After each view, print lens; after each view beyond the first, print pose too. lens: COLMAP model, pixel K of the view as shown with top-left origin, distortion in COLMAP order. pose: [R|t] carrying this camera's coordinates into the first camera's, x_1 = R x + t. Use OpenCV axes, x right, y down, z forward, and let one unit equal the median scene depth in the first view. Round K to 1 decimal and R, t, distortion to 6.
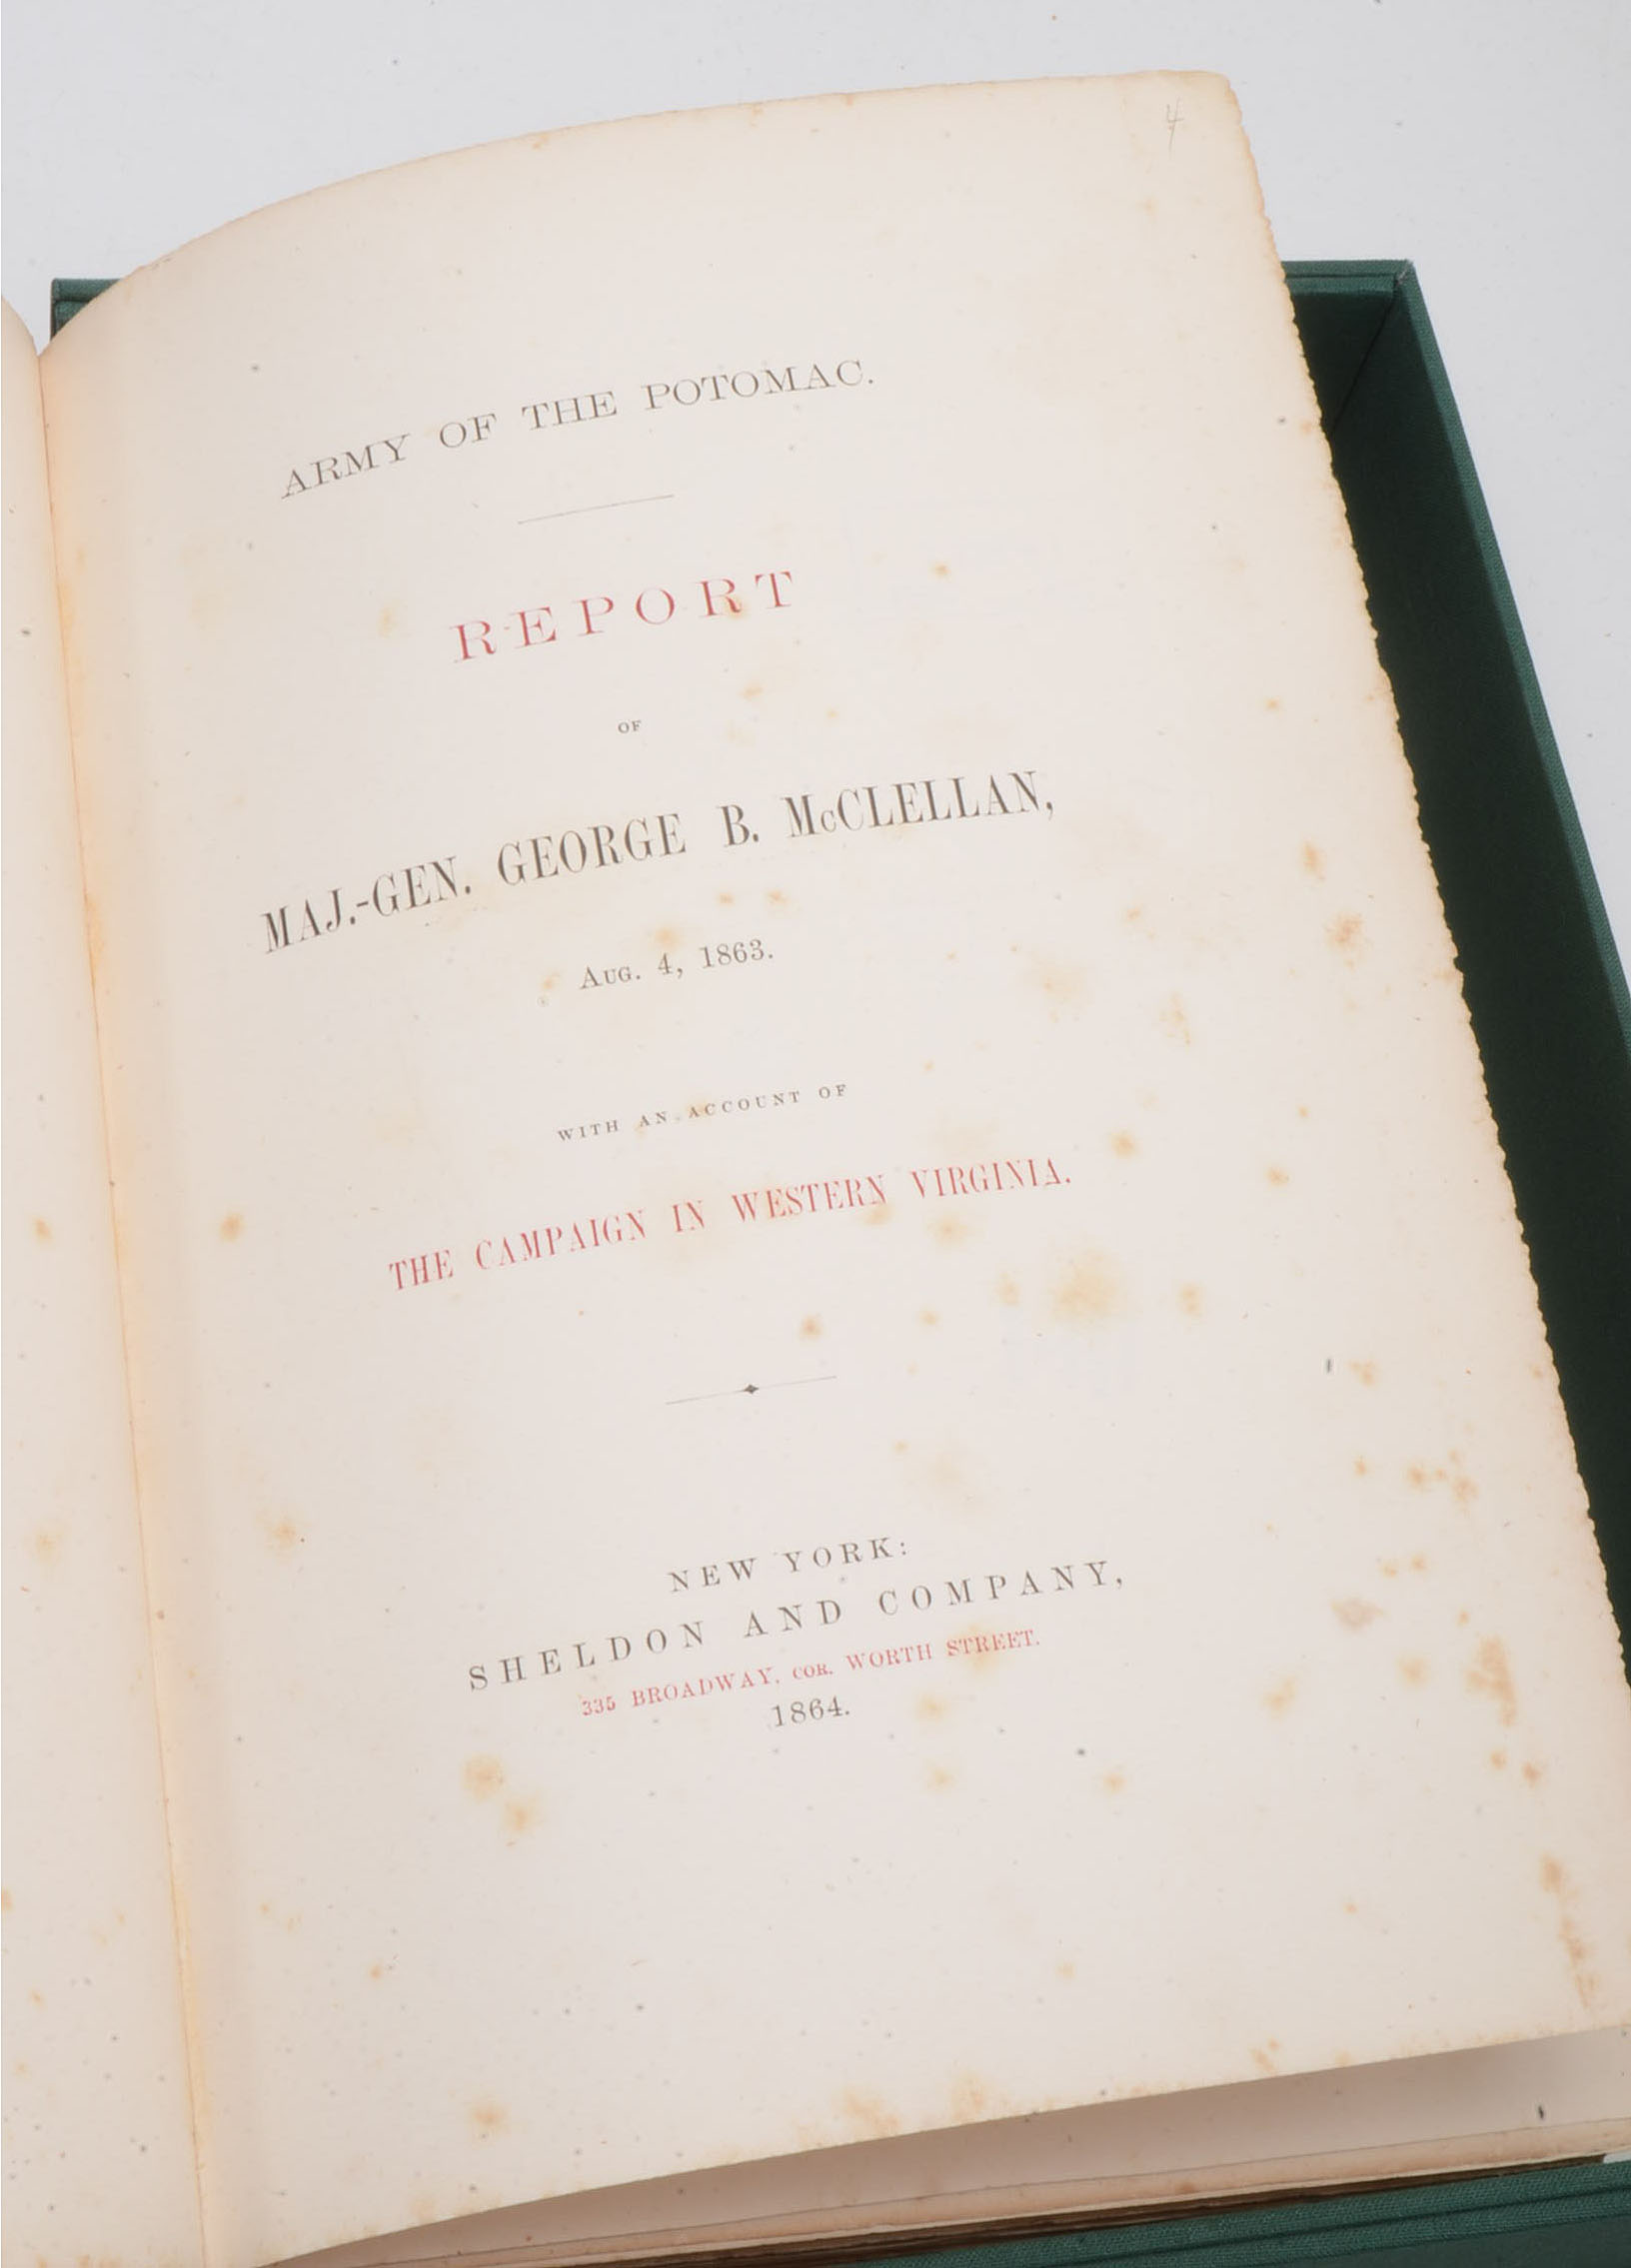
lens RADIAL K [[4003.9, 0, 813.0], [0, 4003.9, 1132.2], [0, 0, 1]] dist [-0.007011, 0.000000]
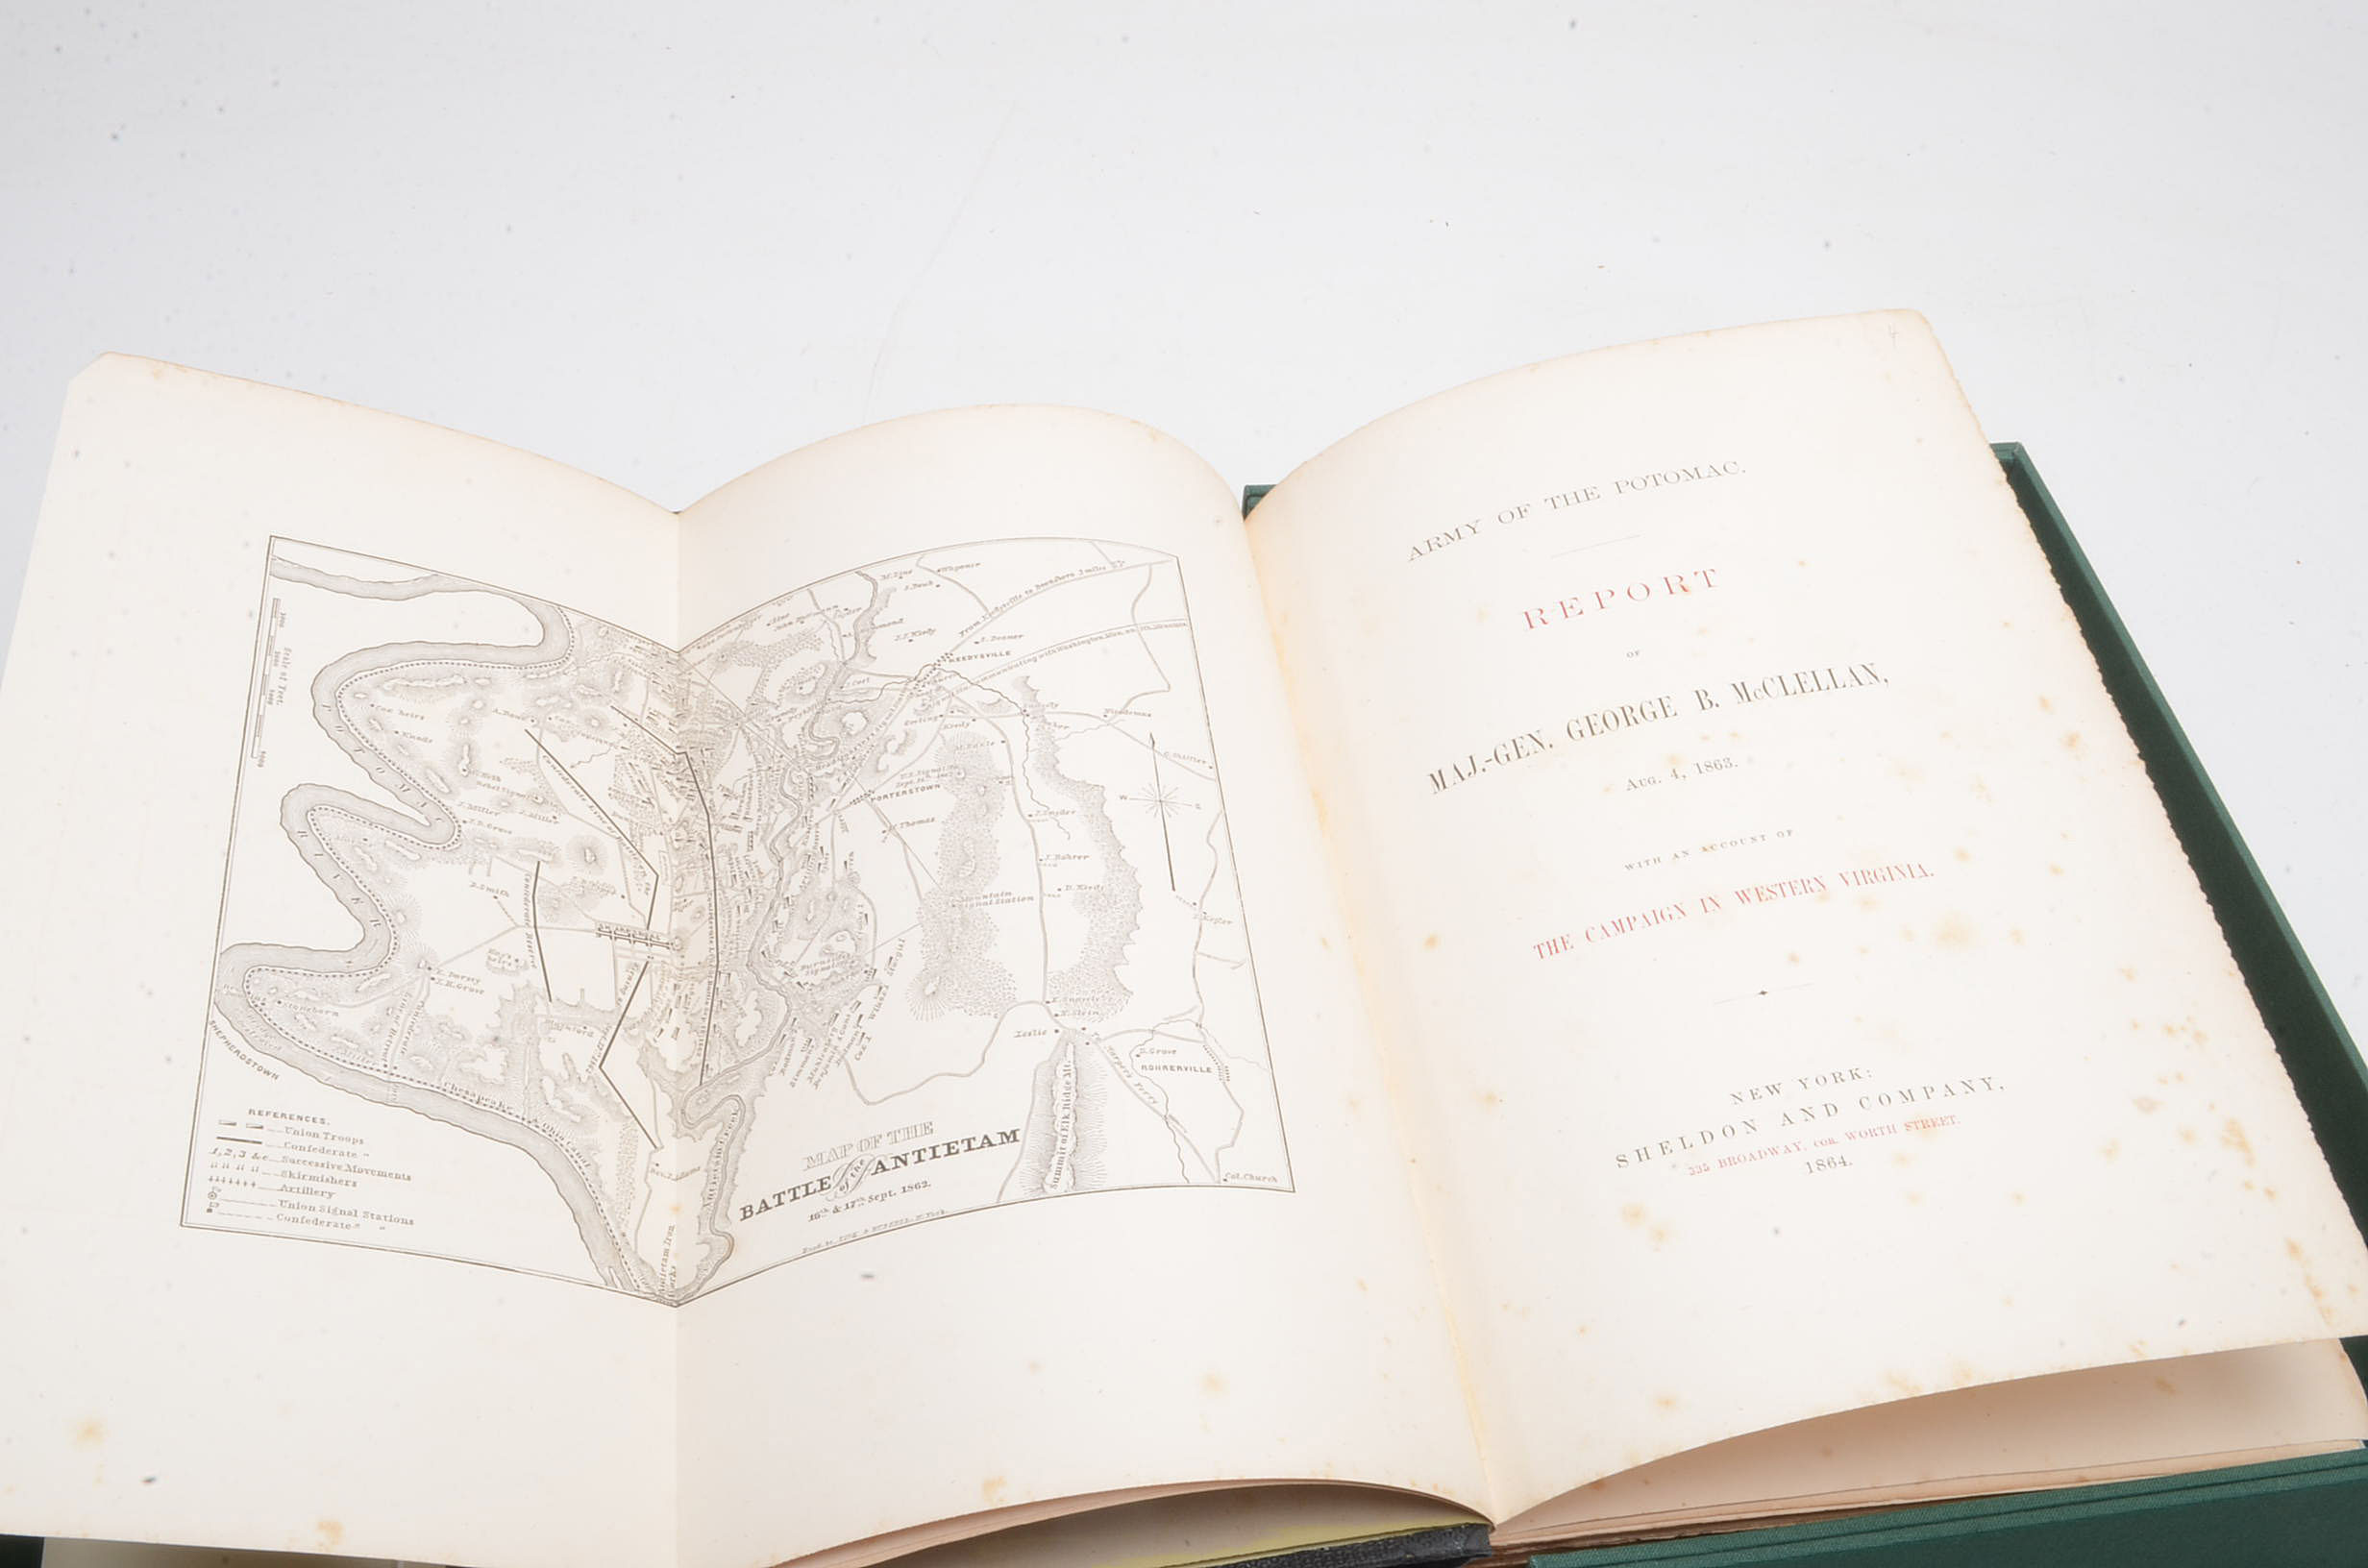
lens RADIAL K [[2721.1, 0, 1187.9], [0, 2721.1, 786.0], [0, 0, 1]] dist [-0.047195, 0.000000]
pose [[0.994045, -0.071516, -0.082215, -0.150548], [0.049796, 0.969240, -0.241025, 0.234861], [0.096924, 0.235496, 0.967030, -0.136732]]
